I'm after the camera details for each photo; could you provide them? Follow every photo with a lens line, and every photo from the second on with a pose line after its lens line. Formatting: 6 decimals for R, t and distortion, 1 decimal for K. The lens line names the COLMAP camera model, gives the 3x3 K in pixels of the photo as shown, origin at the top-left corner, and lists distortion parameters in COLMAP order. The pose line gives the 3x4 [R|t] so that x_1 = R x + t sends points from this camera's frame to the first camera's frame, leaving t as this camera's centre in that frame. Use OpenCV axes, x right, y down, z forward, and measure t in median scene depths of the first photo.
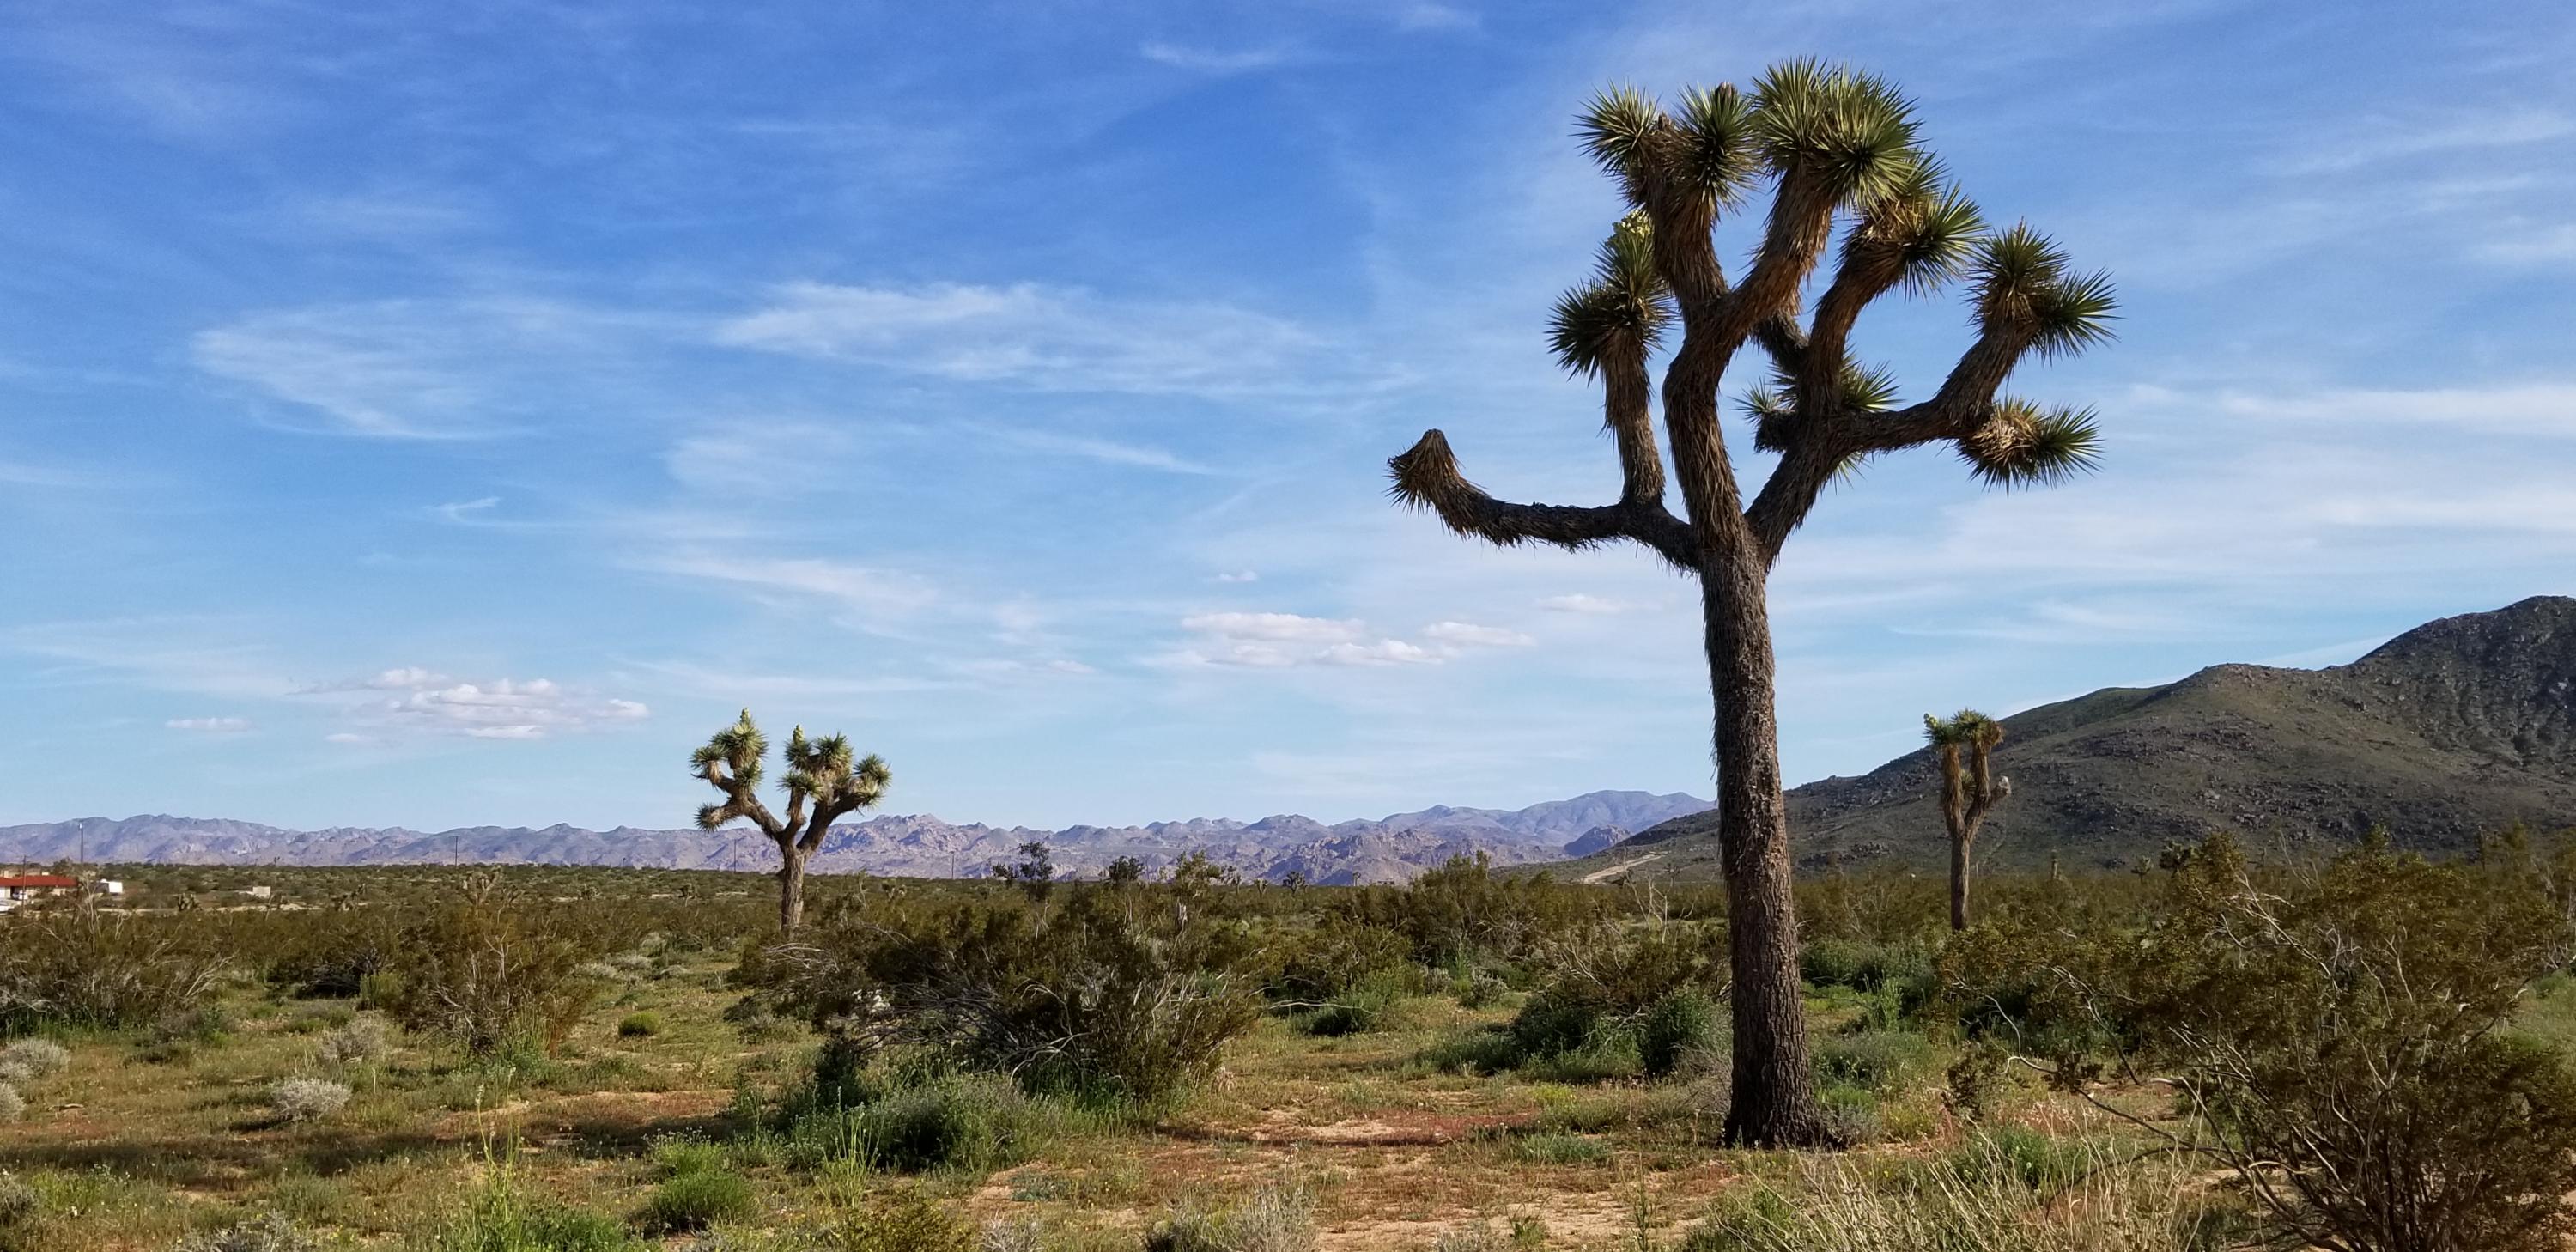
lens RADIAL K [[2385.3, 0, 1363.5], [0, 2385.3, 620.1], [0, 0, 1]] dist [0.215708, -0.058298]
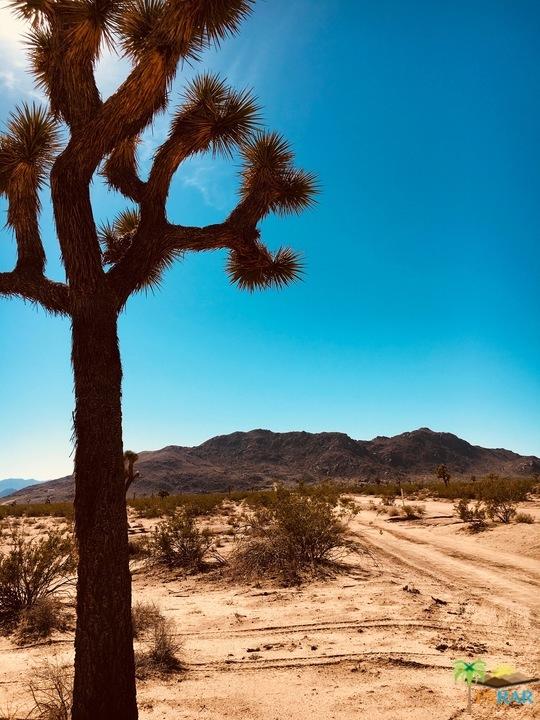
lens RADIAL K [[614.9, 0, 270.8], [0, 614.9, 359.9], [0, 0, 1]] dist [0.079690, -0.104448]
pose [[0.889245, 0.079733, 0.450429, 0.078570], [-0.027011, 0.992126, -0.122297, 0.047597], [-0.456634, 0.096586, 0.884396, 0.590179]]
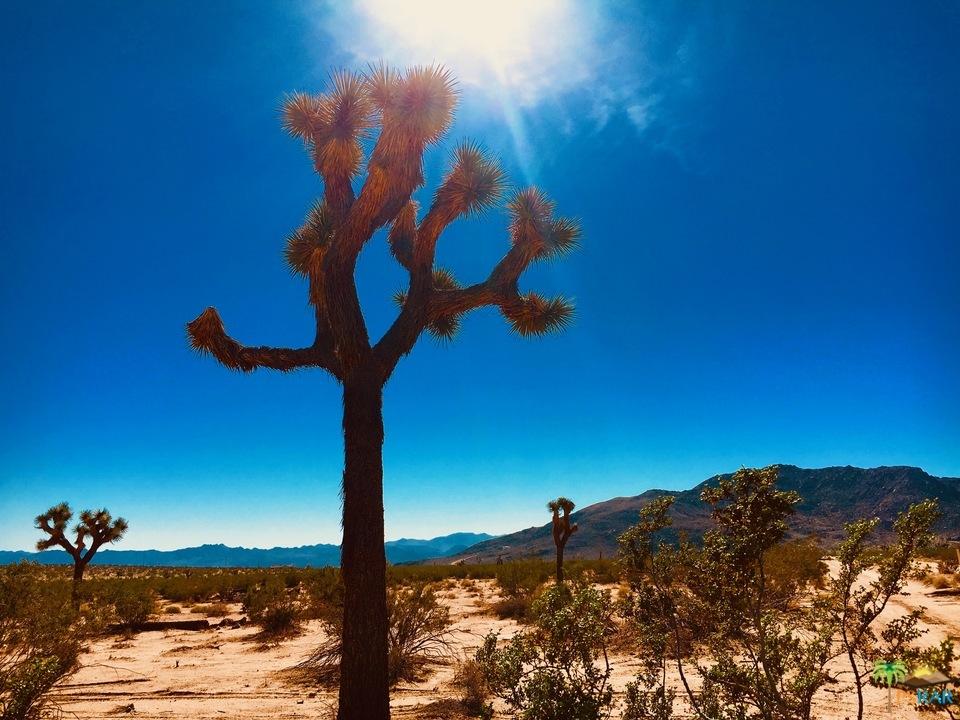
lens RADIAL K [[819.9, 0, 481.9], [0, 819.9, 363.6], [0, 0, 1]] dist [0.079690, -0.104448]
pose [[0.993785, 0.015096, 0.110287, 0.160659], [-0.000462, 0.991312, -0.131534, 0.039134], [-0.111314, 0.130665, 0.985158, 0.413969]]
